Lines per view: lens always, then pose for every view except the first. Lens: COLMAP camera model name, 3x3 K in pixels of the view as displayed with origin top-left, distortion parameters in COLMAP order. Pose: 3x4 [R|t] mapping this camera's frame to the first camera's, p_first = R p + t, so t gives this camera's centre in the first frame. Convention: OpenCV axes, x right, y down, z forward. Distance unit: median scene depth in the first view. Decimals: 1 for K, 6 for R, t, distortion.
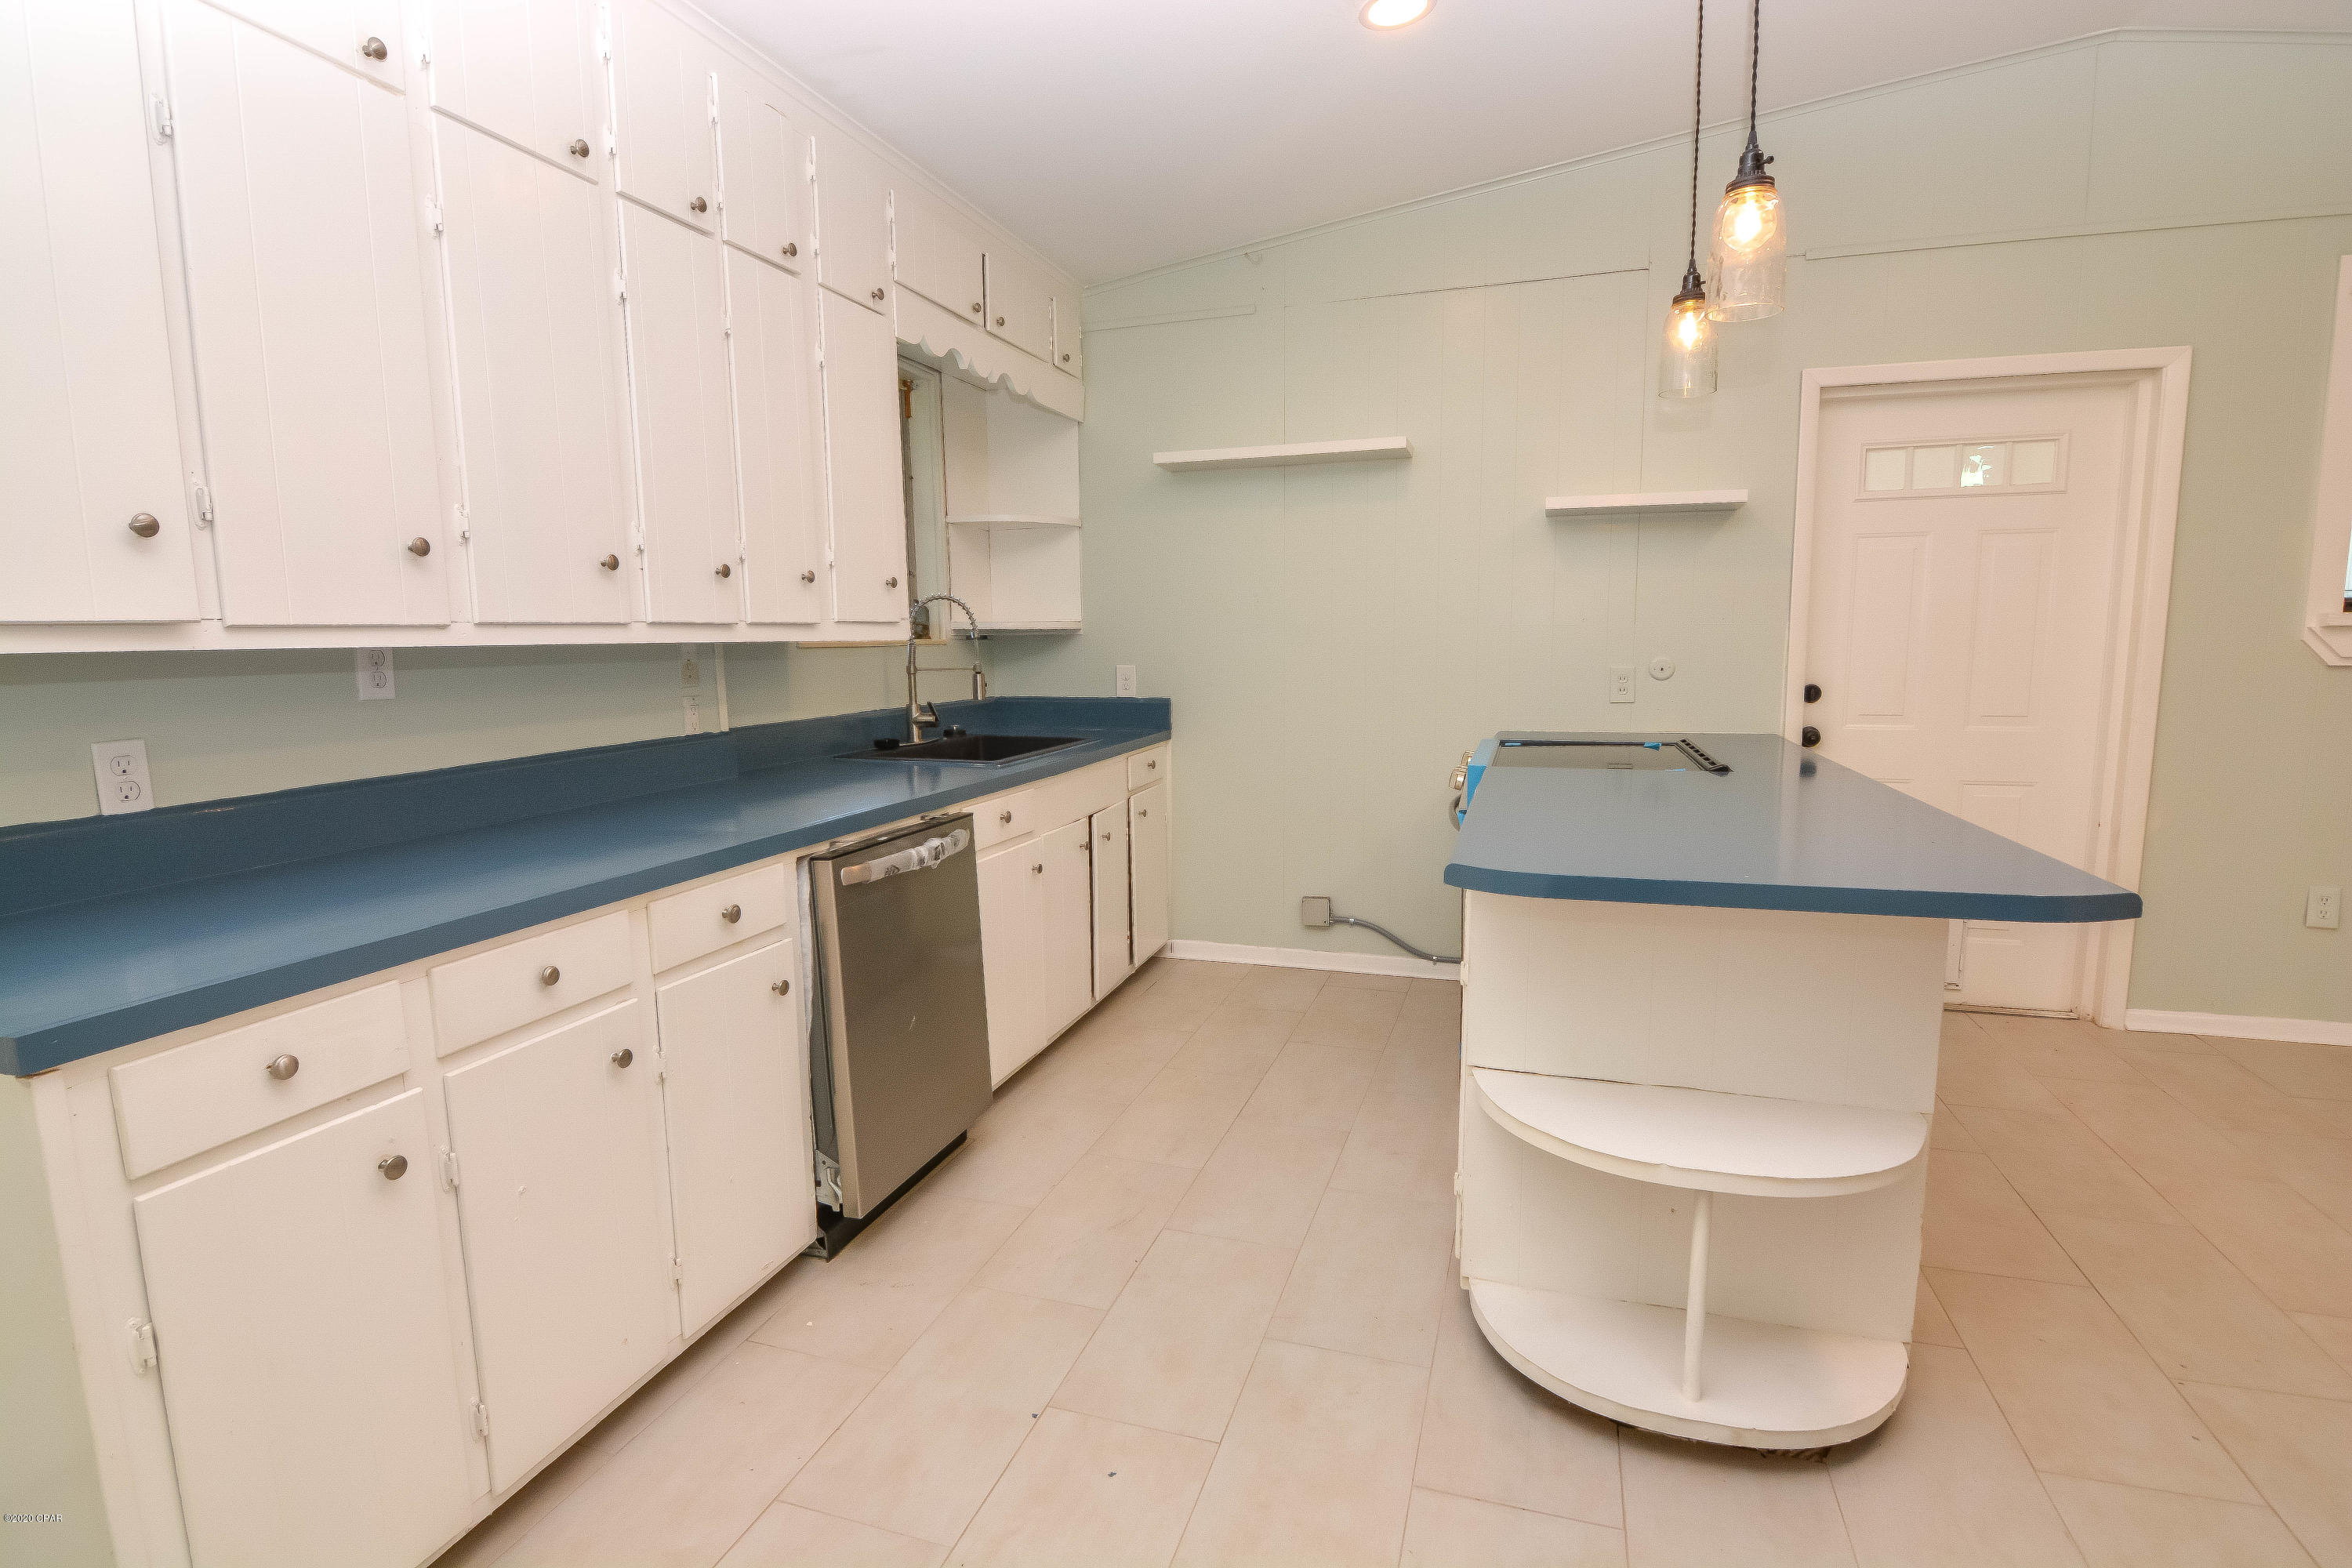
lens RADIAL K [[1092.1, 0, 1167.4], [0, 1092.1, 785.9], [0, 0, 1]] dist [-0.016674, -0.000264]
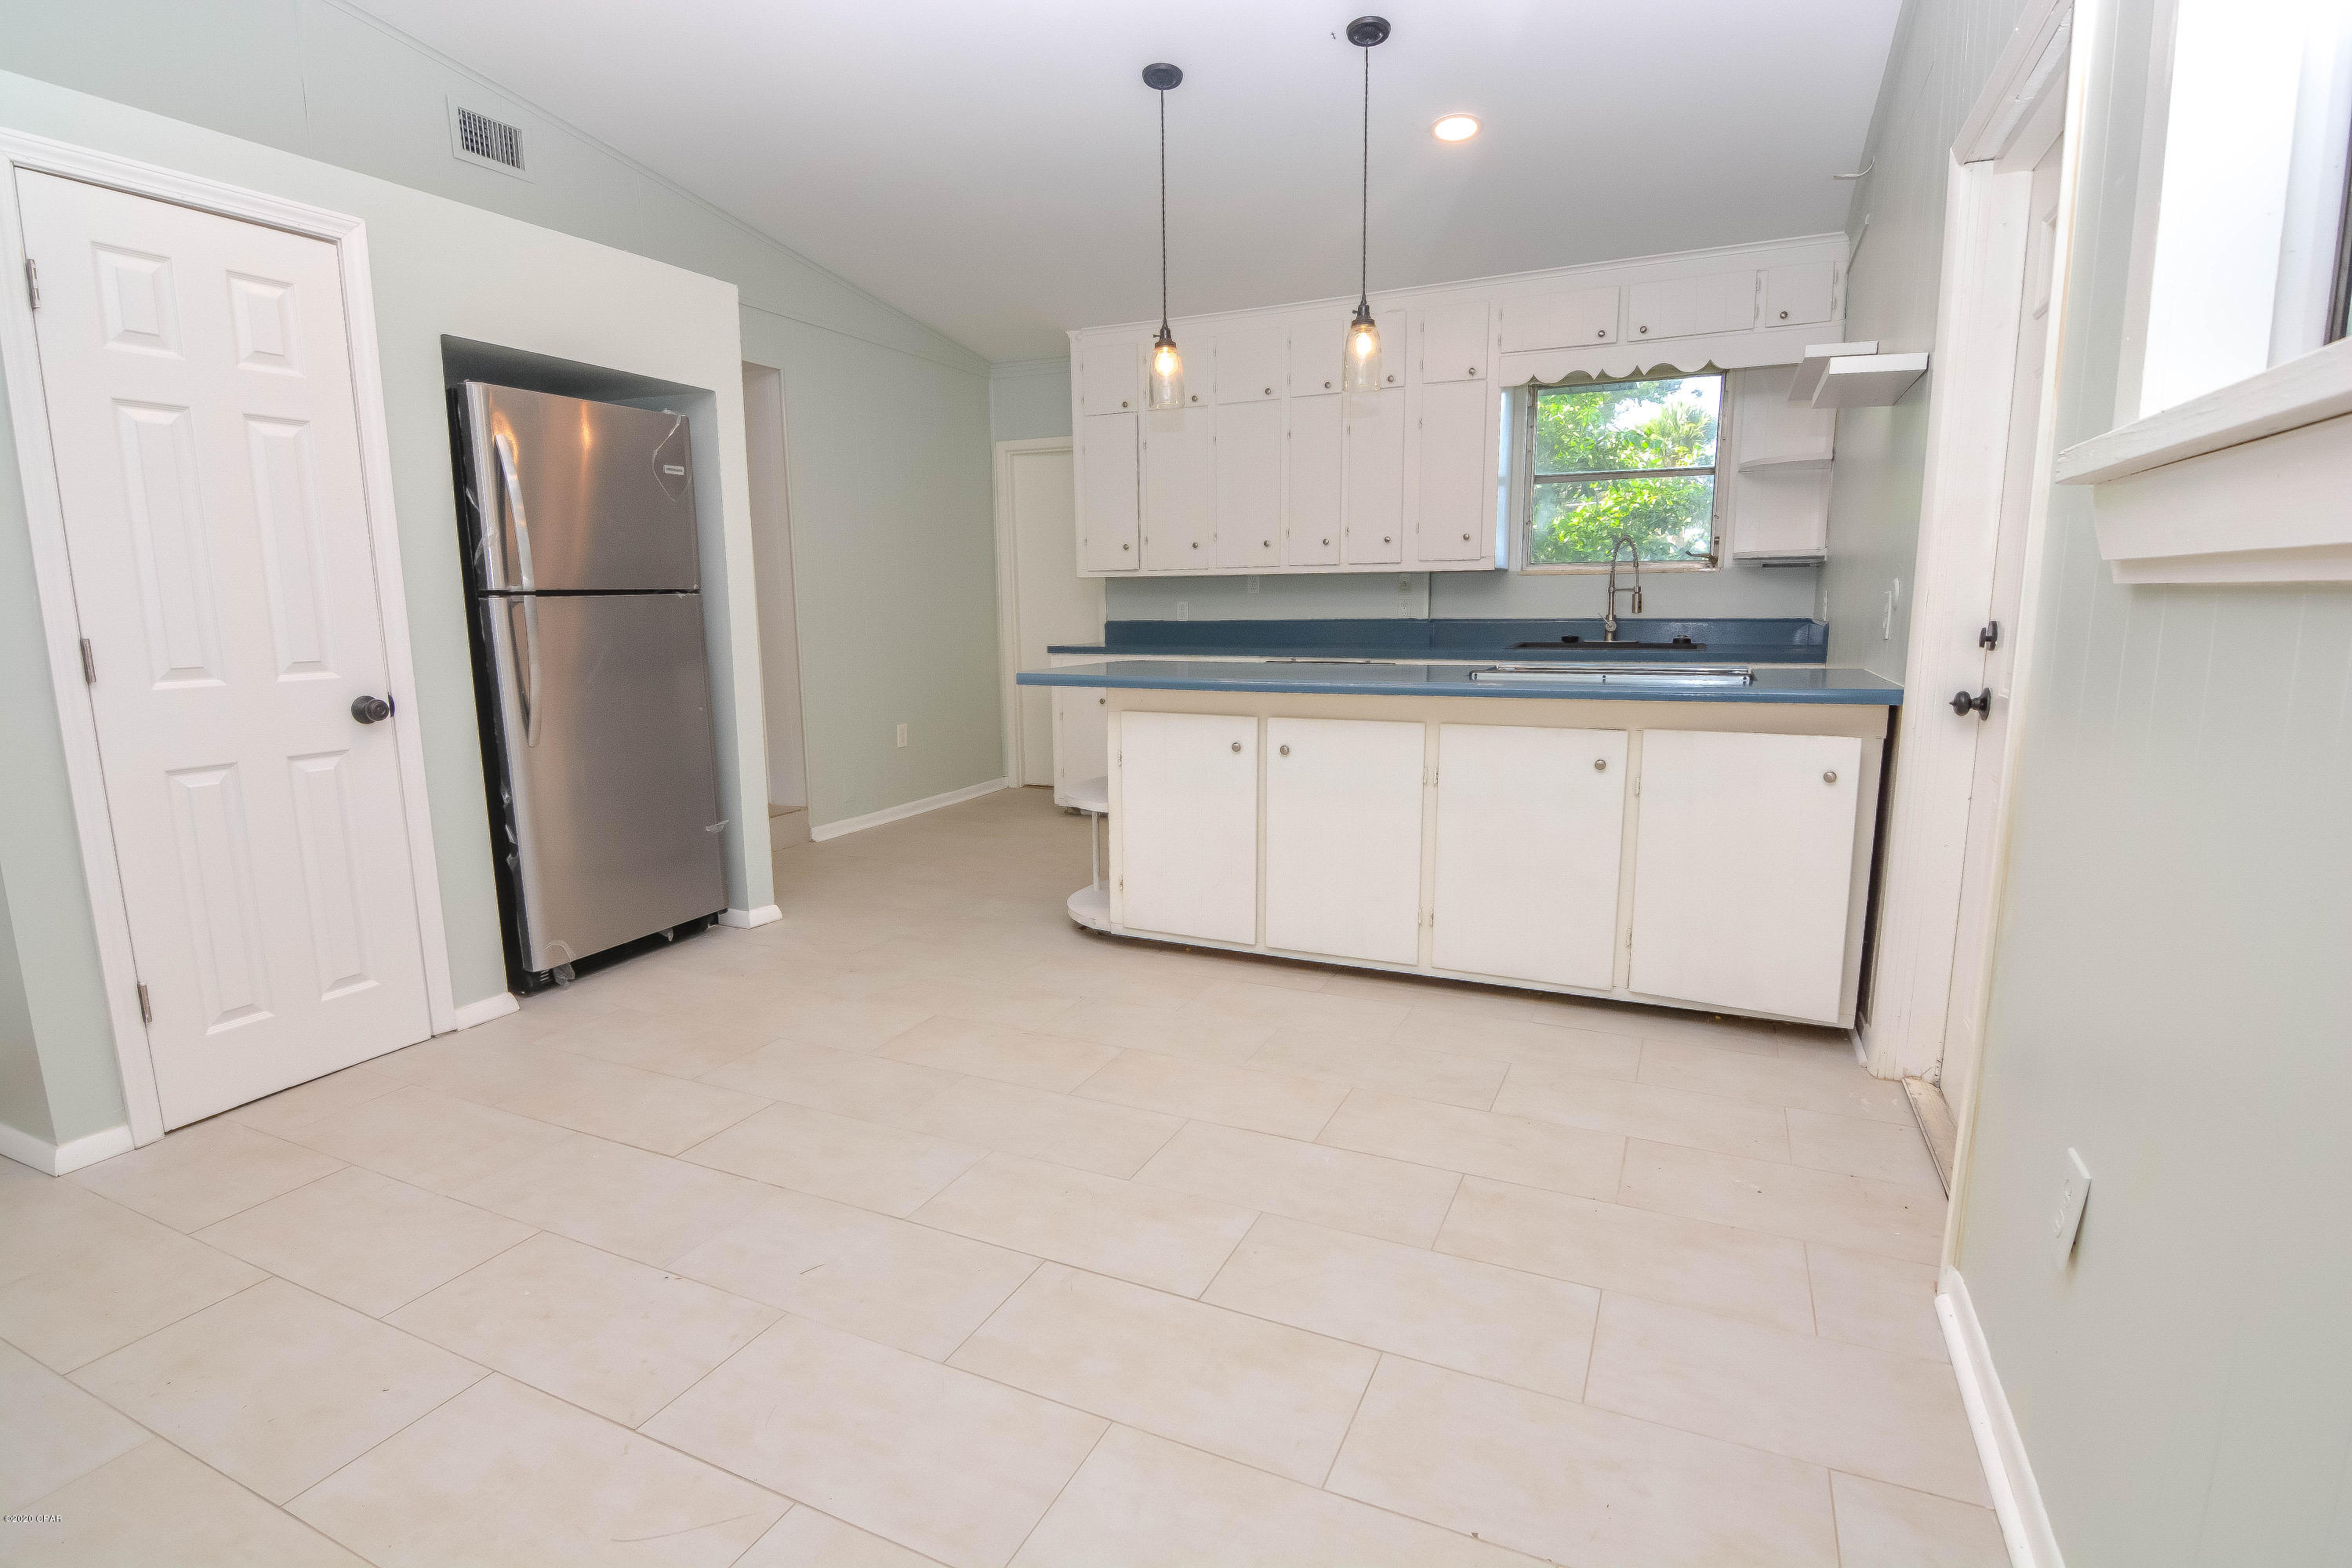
lens RADIAL K [[1150.8, 0, 1176.0], [0, 1150.8, 784.0], [0, 0, 1]] dist [-0.002340, -0.000782]
pose [[-0.101840, 0.172476, -0.979735, 1.644885], [-0.124918, 0.974843, 0.184599, -0.085373], [0.986927, 0.141186, -0.077733, 0.767308]]
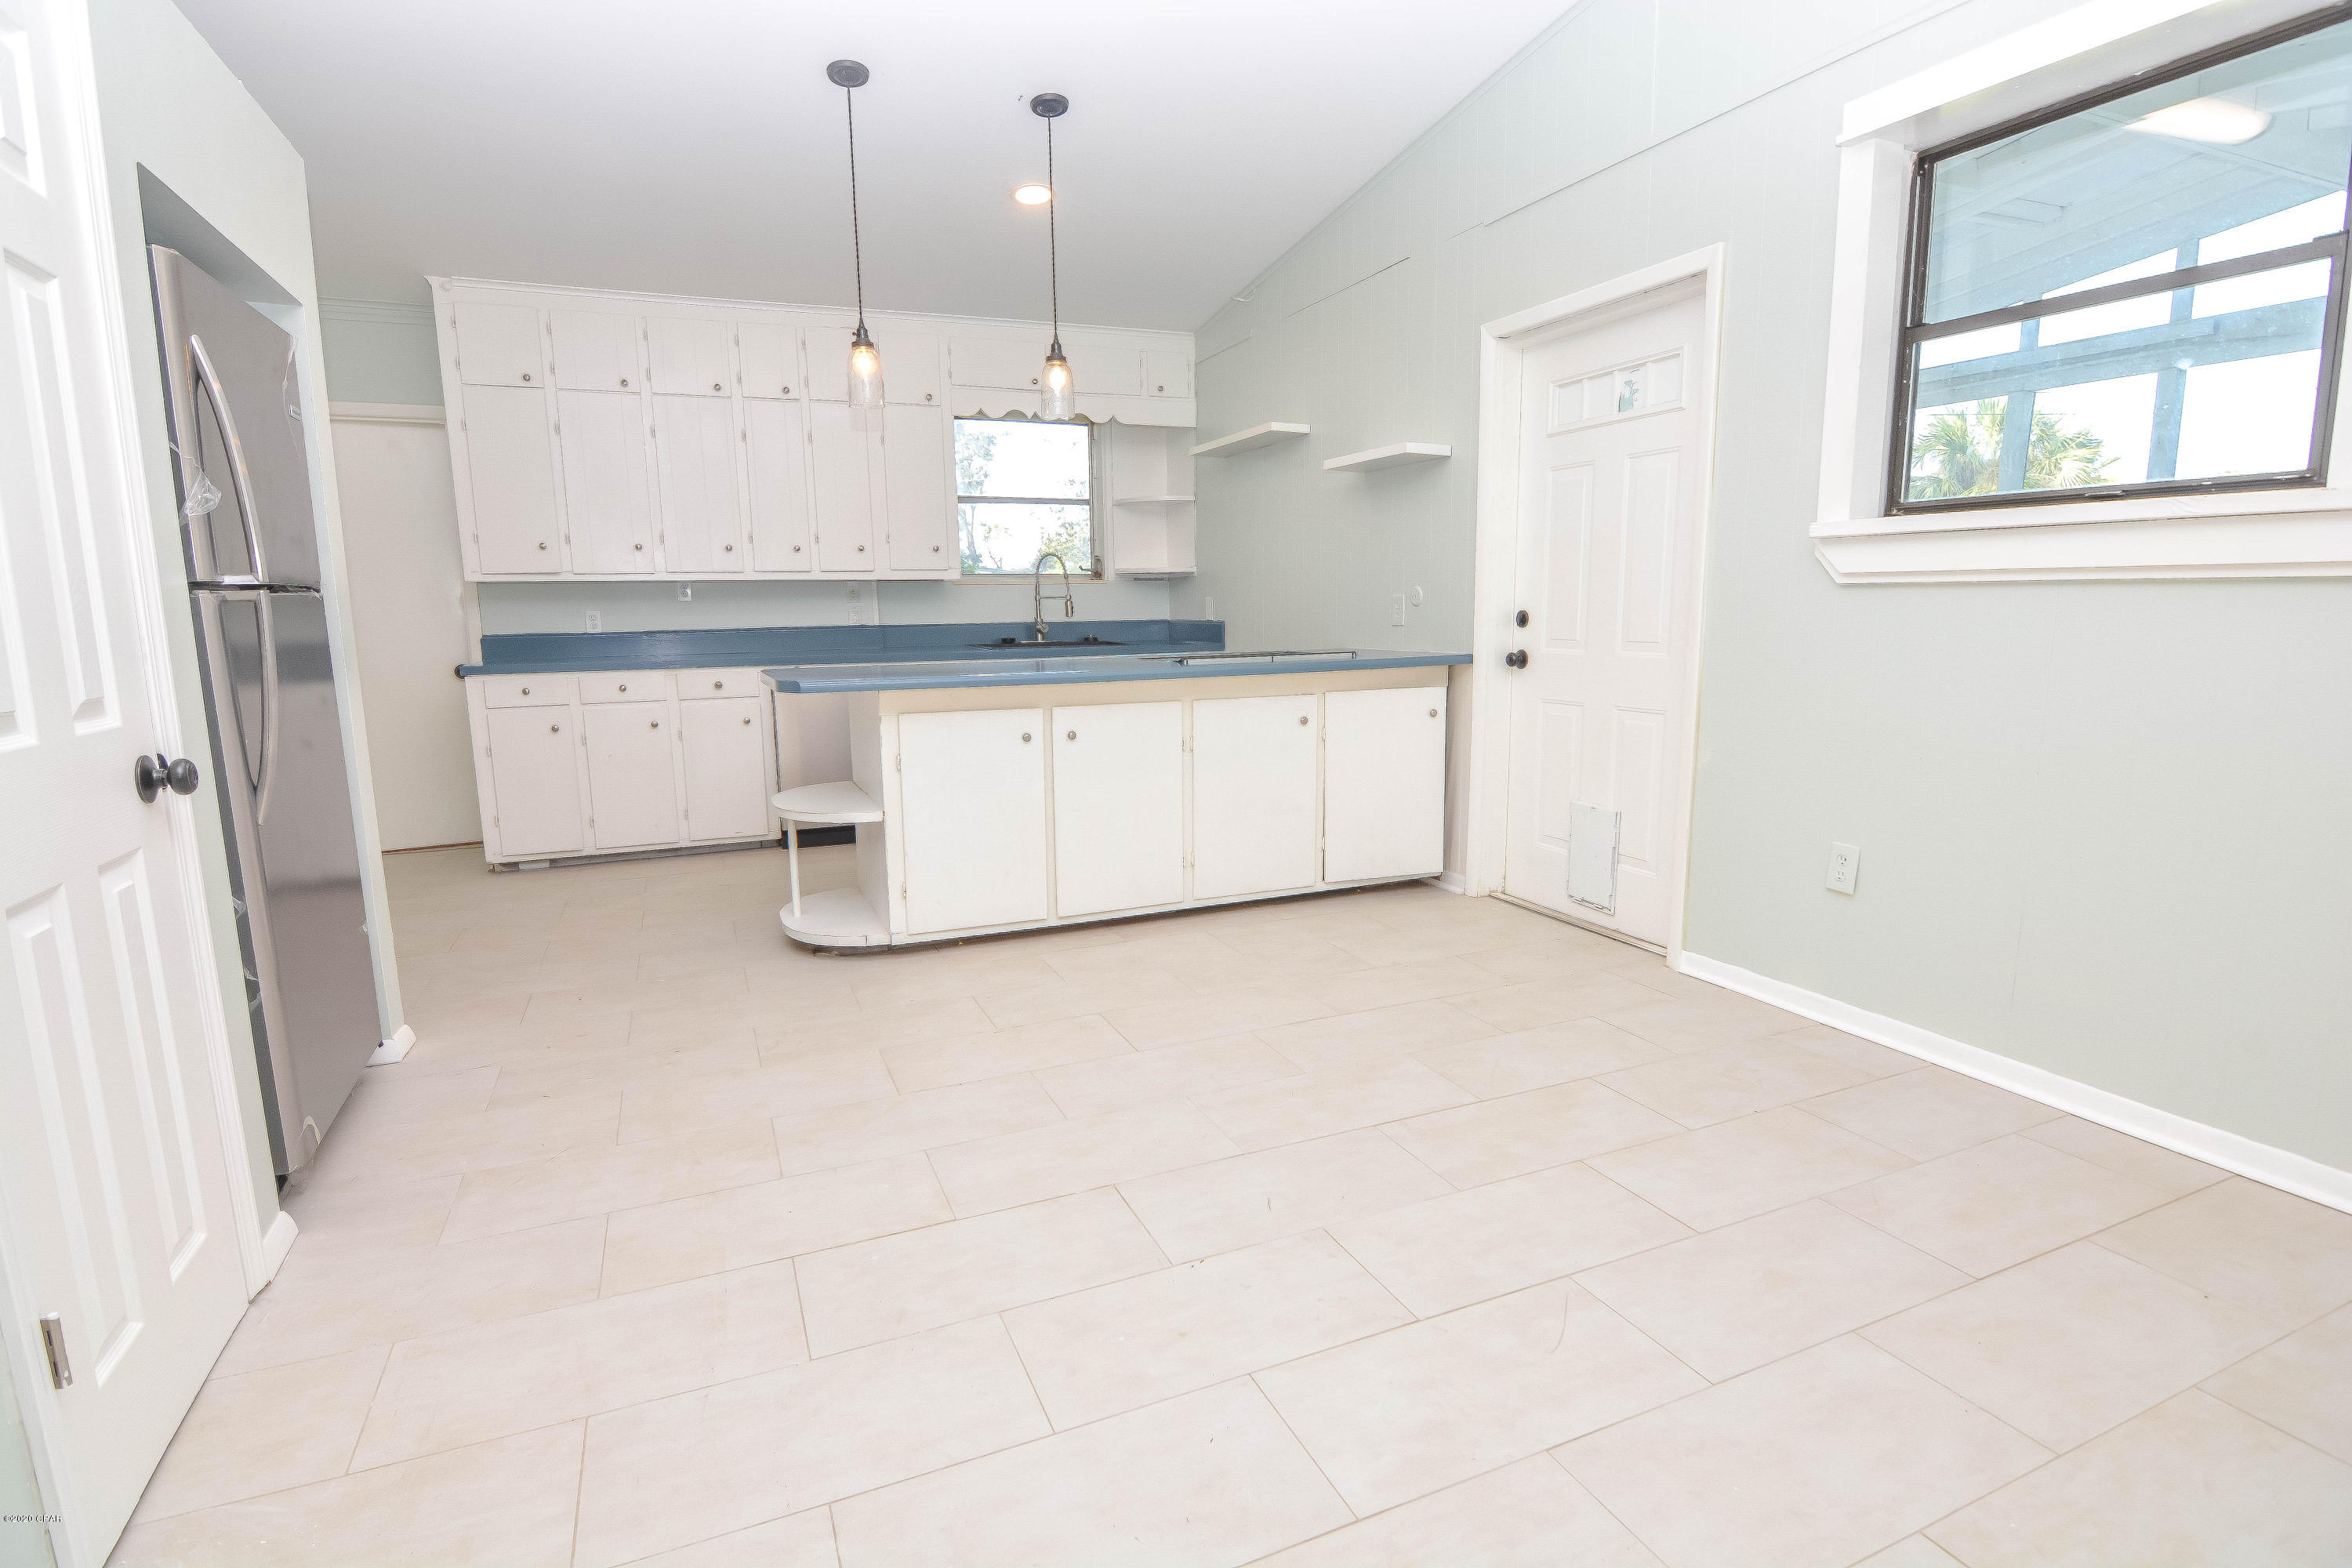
lens RADIAL K [[1149.3, 0, 1170.8], [0, 1149.3, 776.1], [0, 0, 1]] dist [-0.004379, -0.008958]
pose [[0.674507, 0.113107, -0.729552, 1.505863], [-0.095798, 0.993249, 0.065420, 0.034222], [0.732026, 0.025763, 0.680789, -0.021827]]
